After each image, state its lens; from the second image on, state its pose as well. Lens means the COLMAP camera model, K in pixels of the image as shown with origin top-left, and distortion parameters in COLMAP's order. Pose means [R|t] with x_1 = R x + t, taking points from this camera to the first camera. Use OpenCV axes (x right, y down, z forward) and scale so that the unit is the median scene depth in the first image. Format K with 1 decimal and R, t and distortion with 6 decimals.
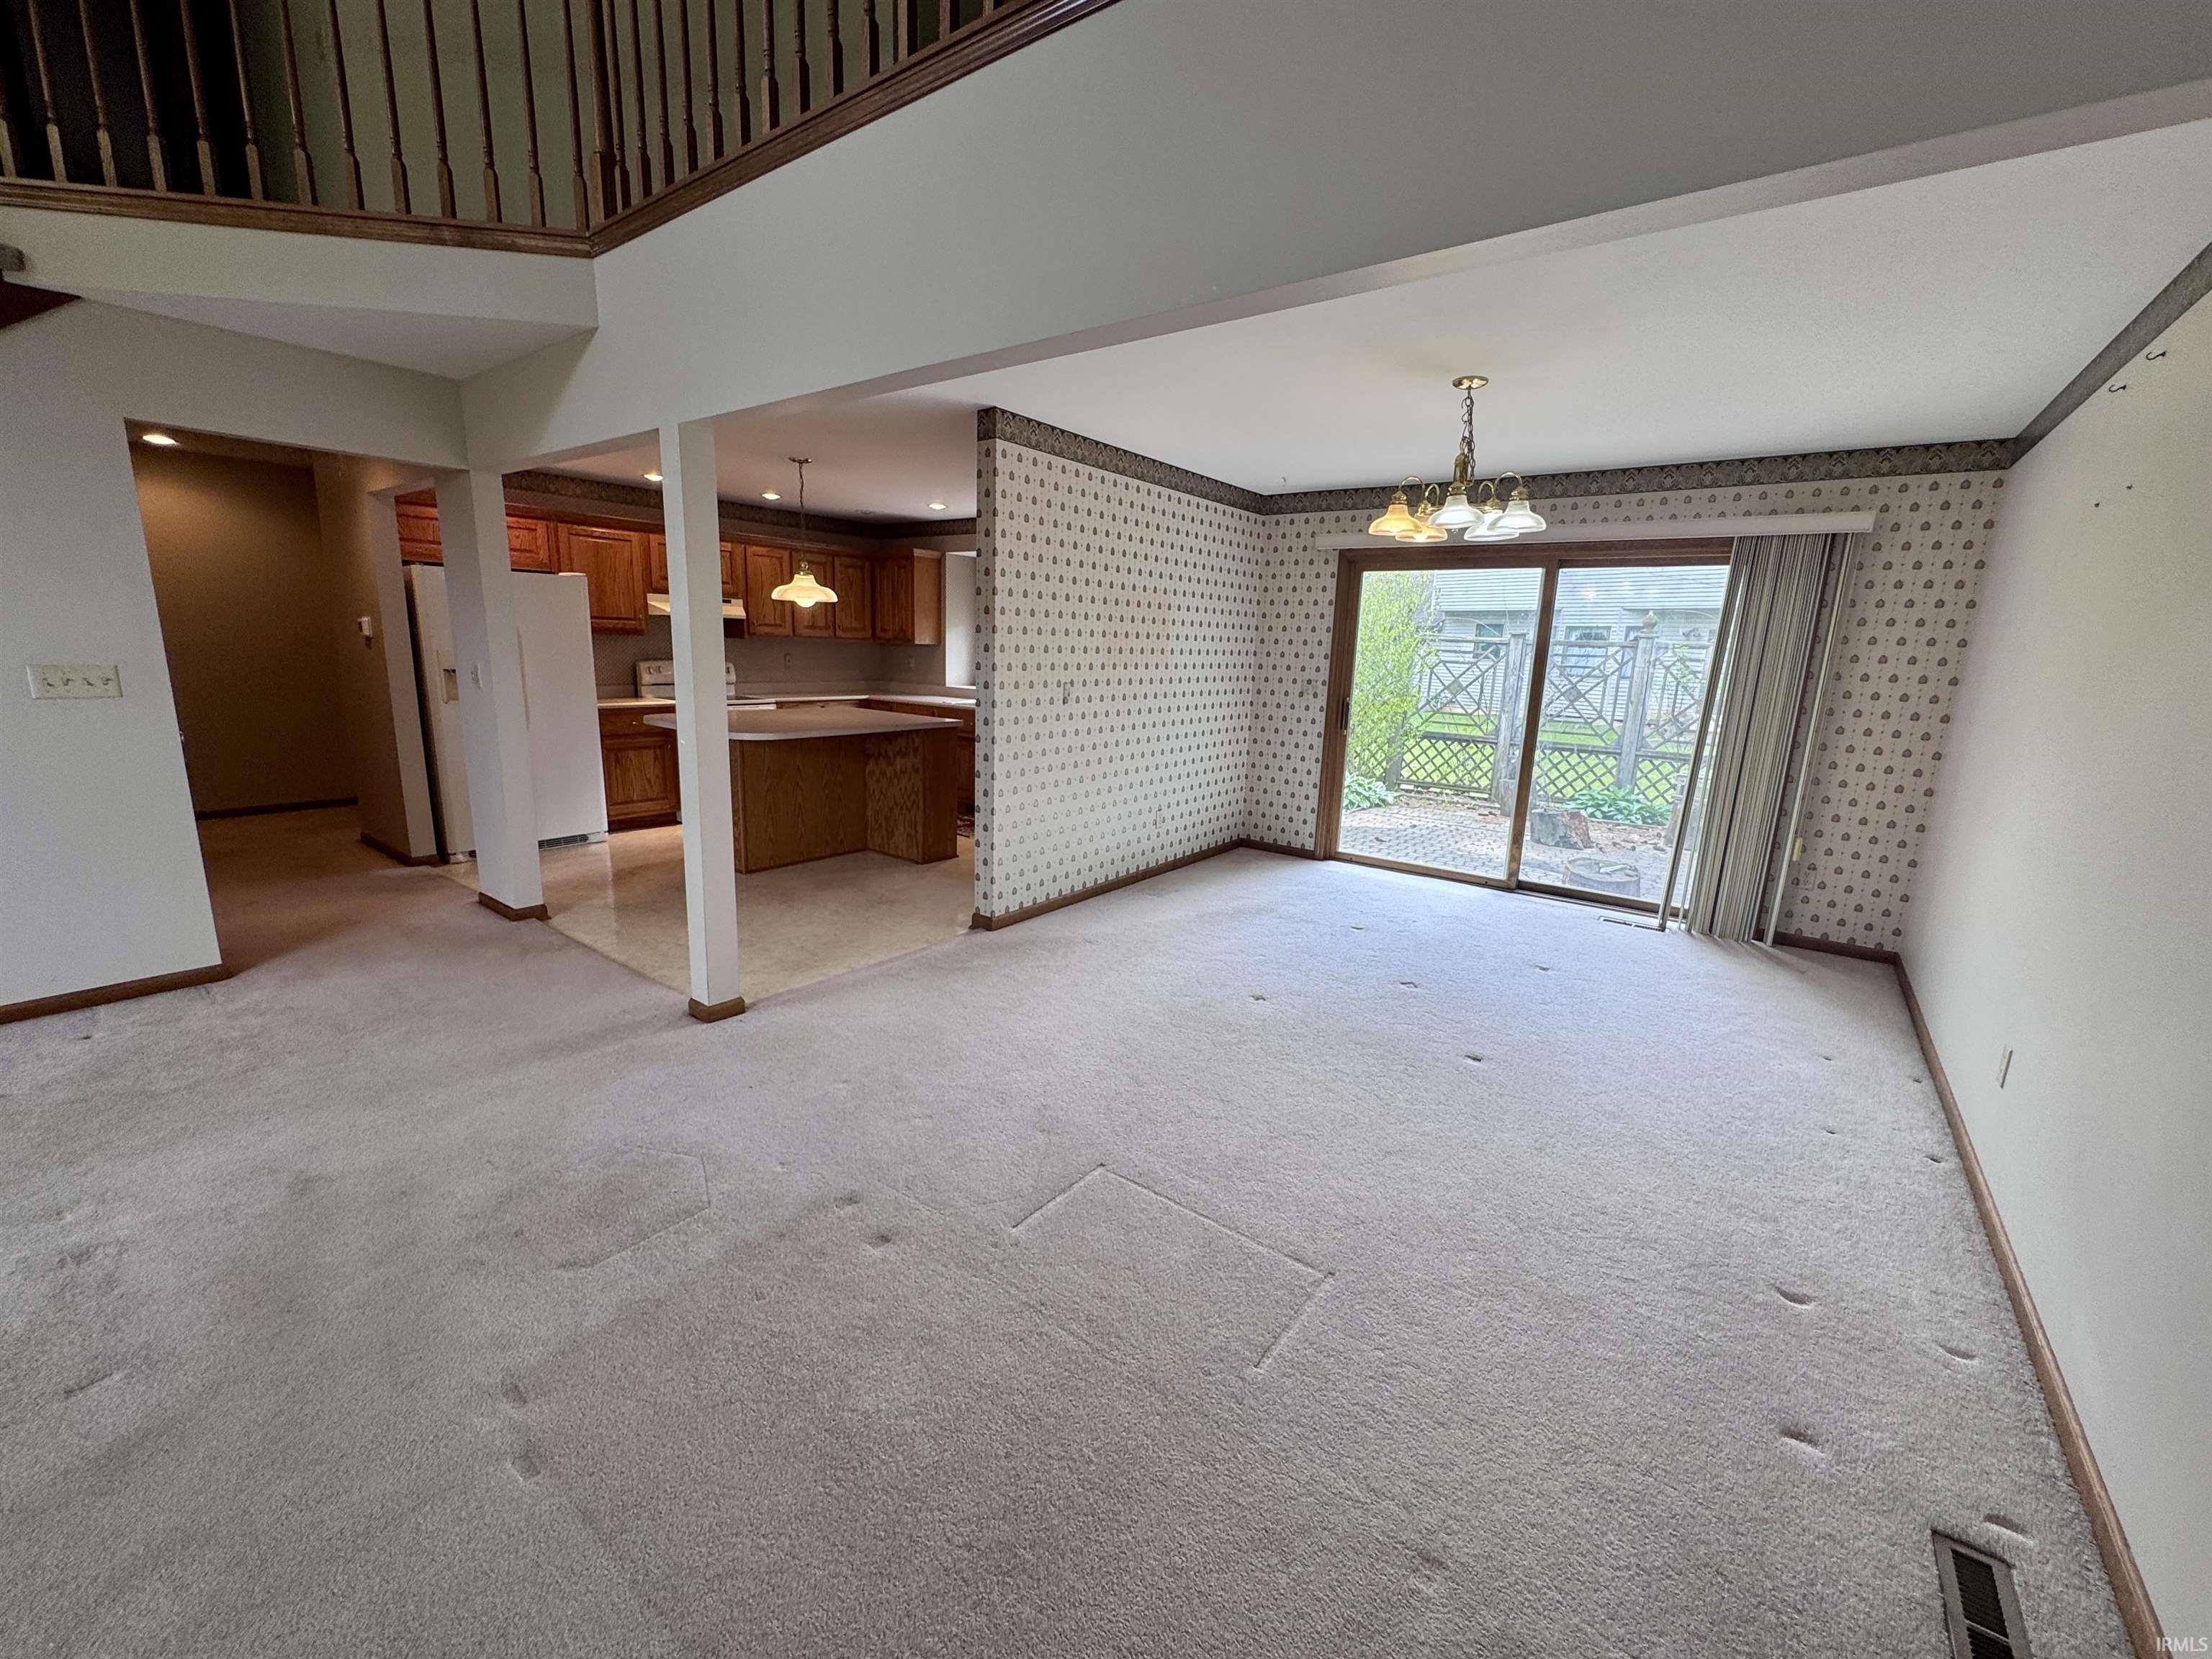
lens RADIAL K [[892.4, 0, 1103.0], [0, 892.4, 829.3], [0, 0, 1]] dist [-0.004660, 0.000121]
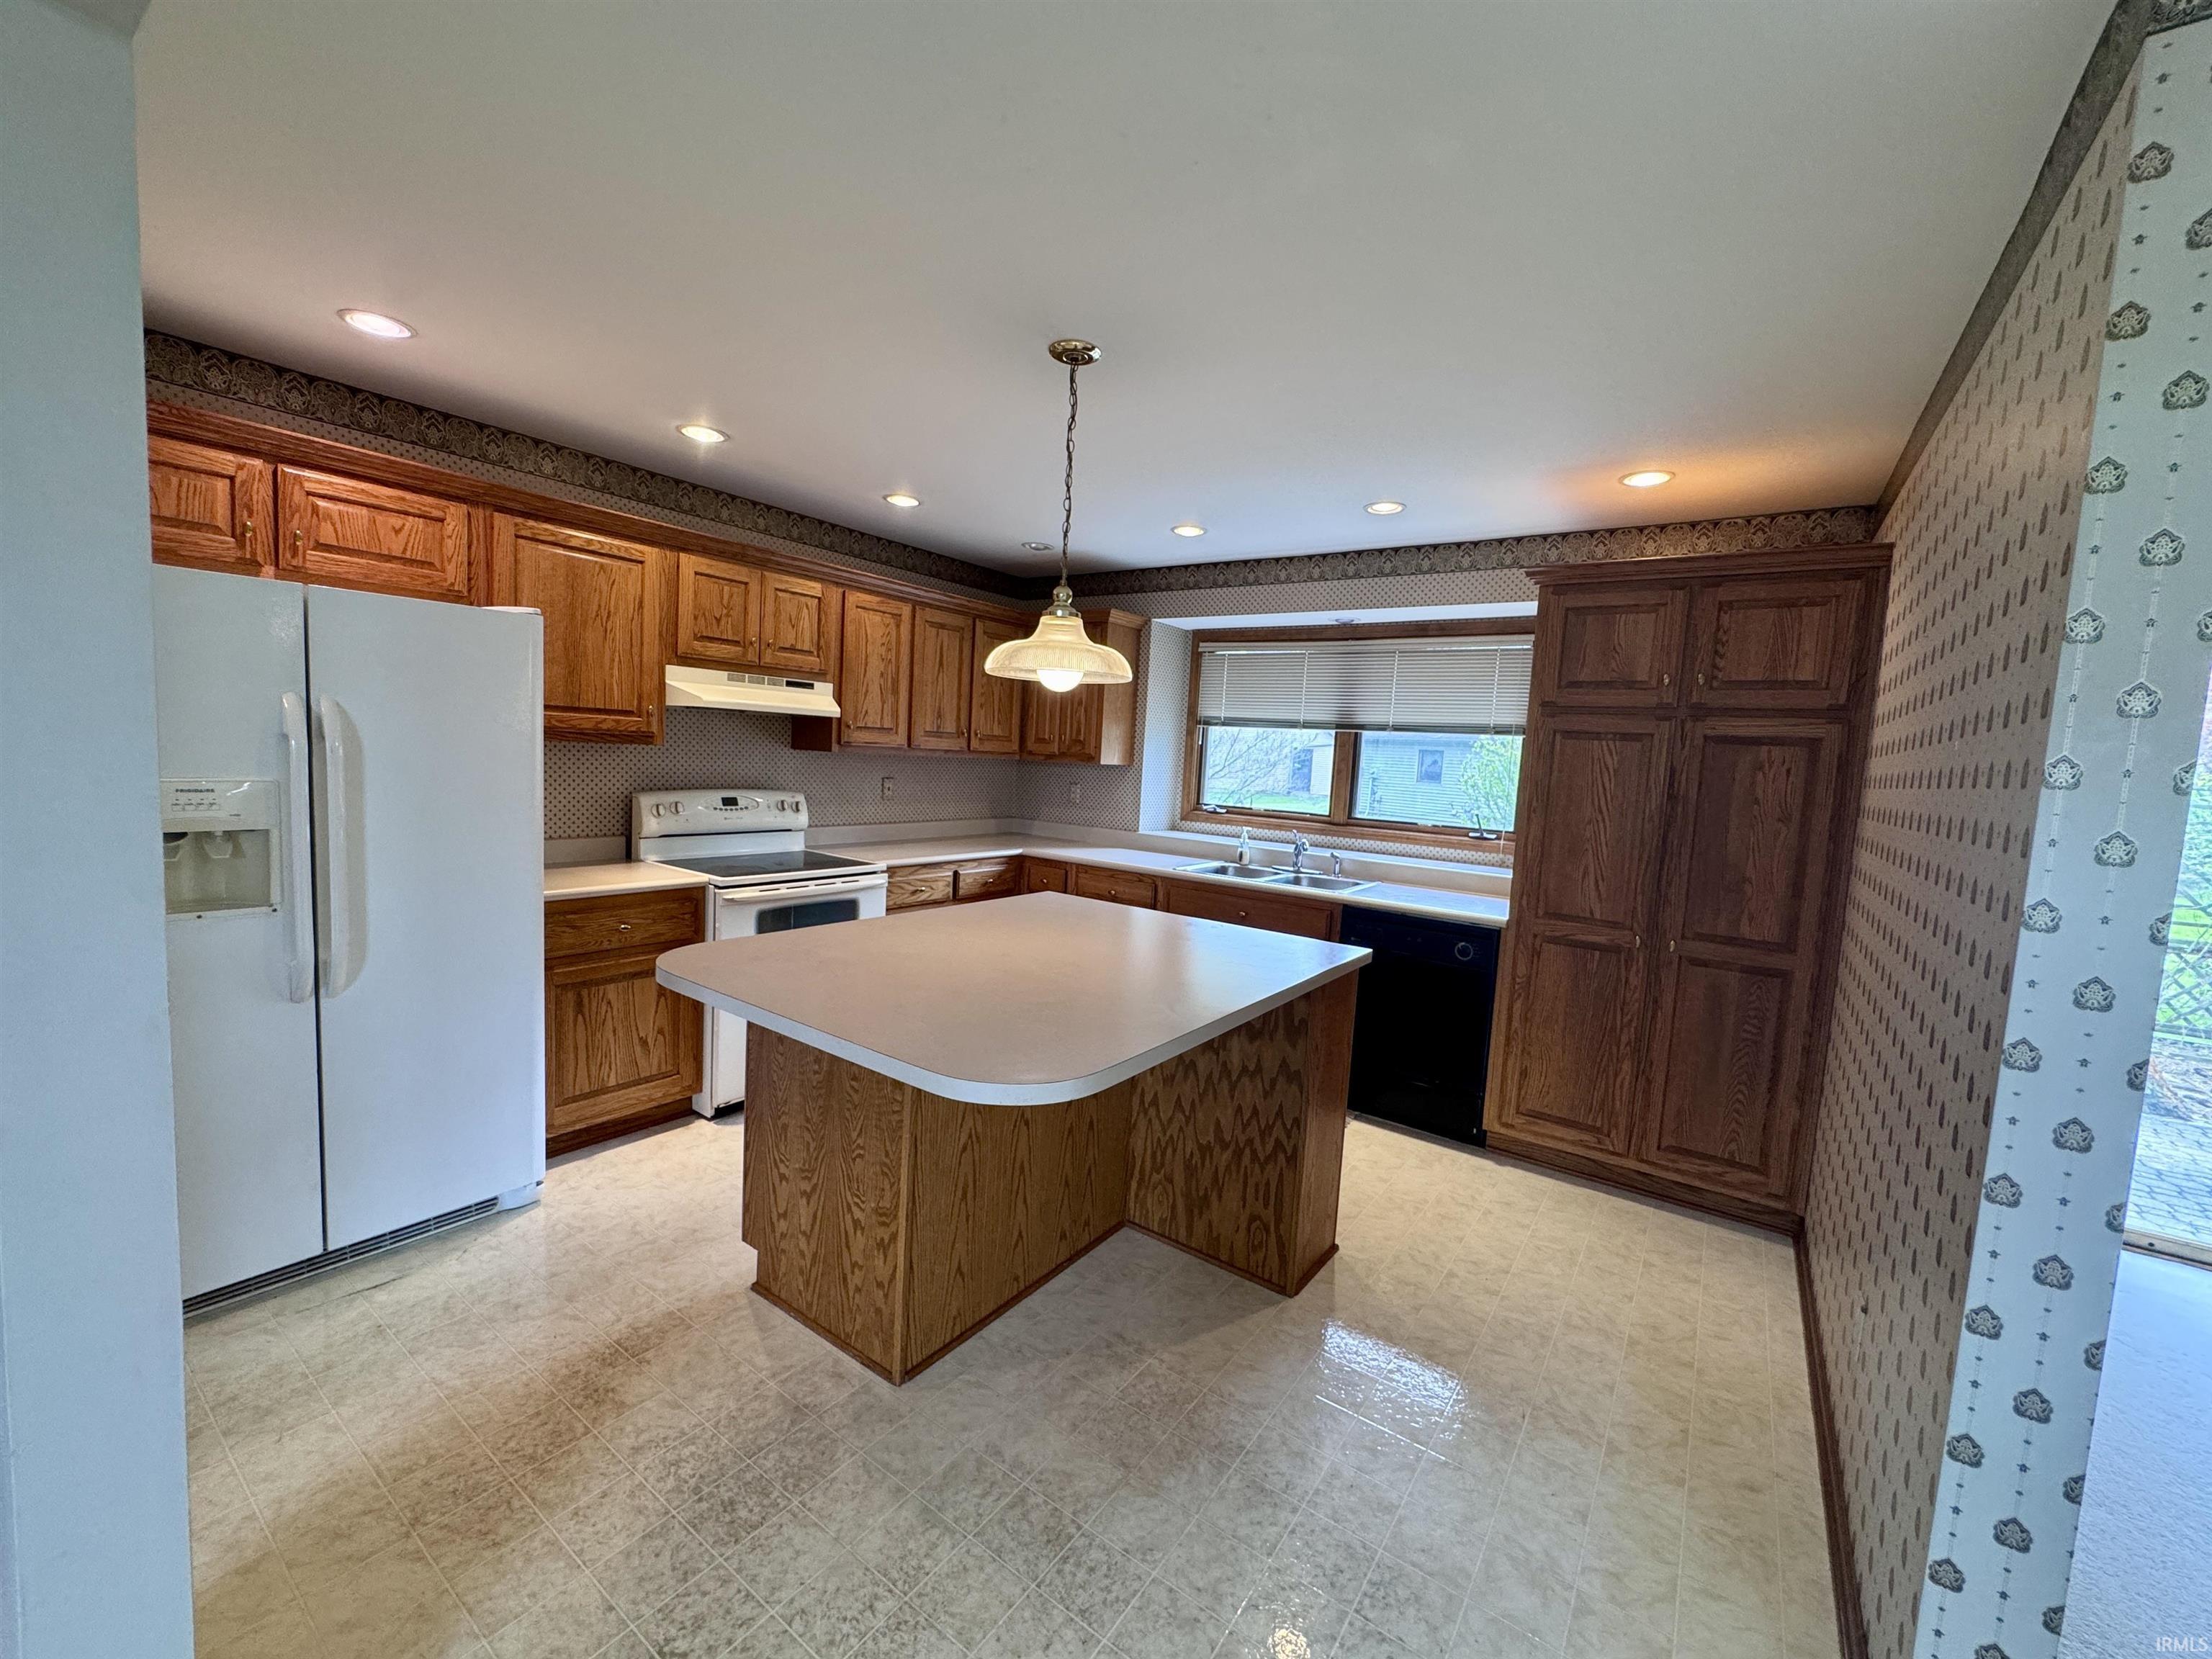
lens RADIAL K [[892.4, 0, 1103.0], [0, 892.4, 829.3], [0, 0, 1]] dist [-0.004660, 0.000121]
pose [[0.999408, 0.019279, 0.028481, -0.286057], [-0.015871, 0.993194, -0.115385, -0.120713], [-0.030512, 0.114865, 0.992912, 0.517098]]
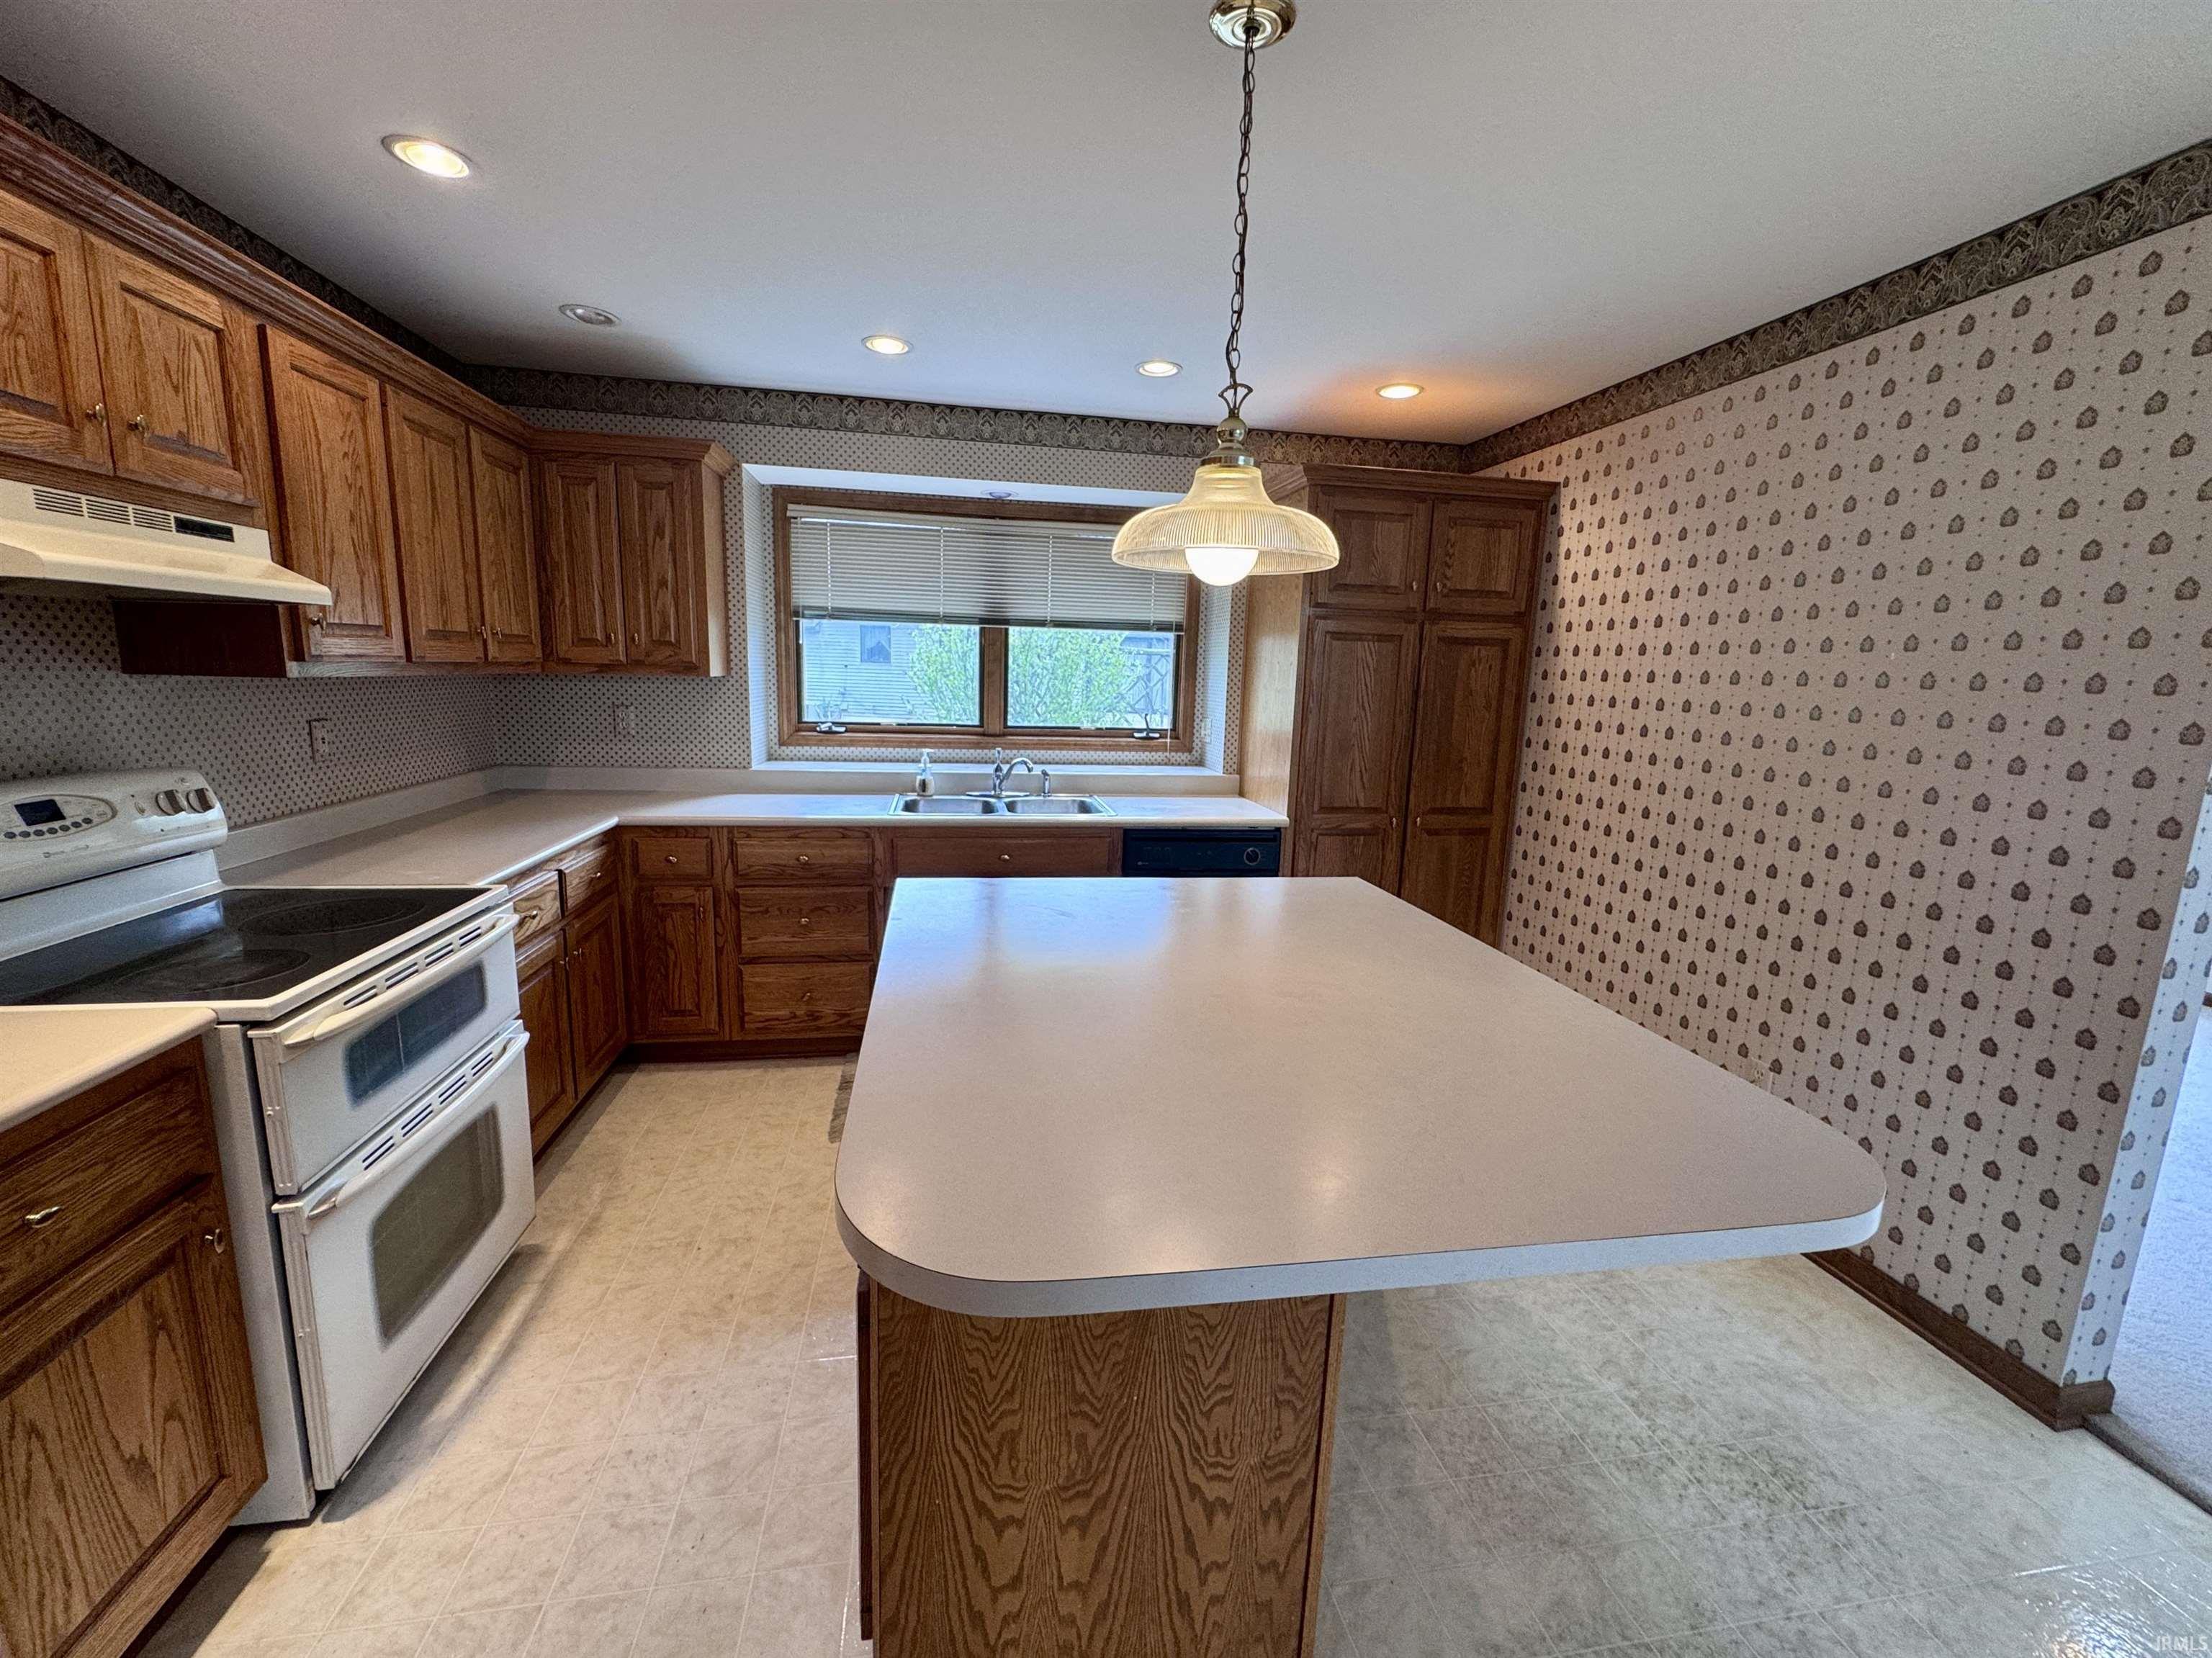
lens RADIAL K [[912.7, 0, 1110.2], [0, 912.7, 829.4], [0, 0, 1]] dist [-0.002593, -0.000085]
pose [[0.678816, -0.139404, 0.720954, -0.506447], [0.140218, 0.988356, 0.059086, -0.174406], [-0.720796, 0.060982, 0.690459, 0.736985]]
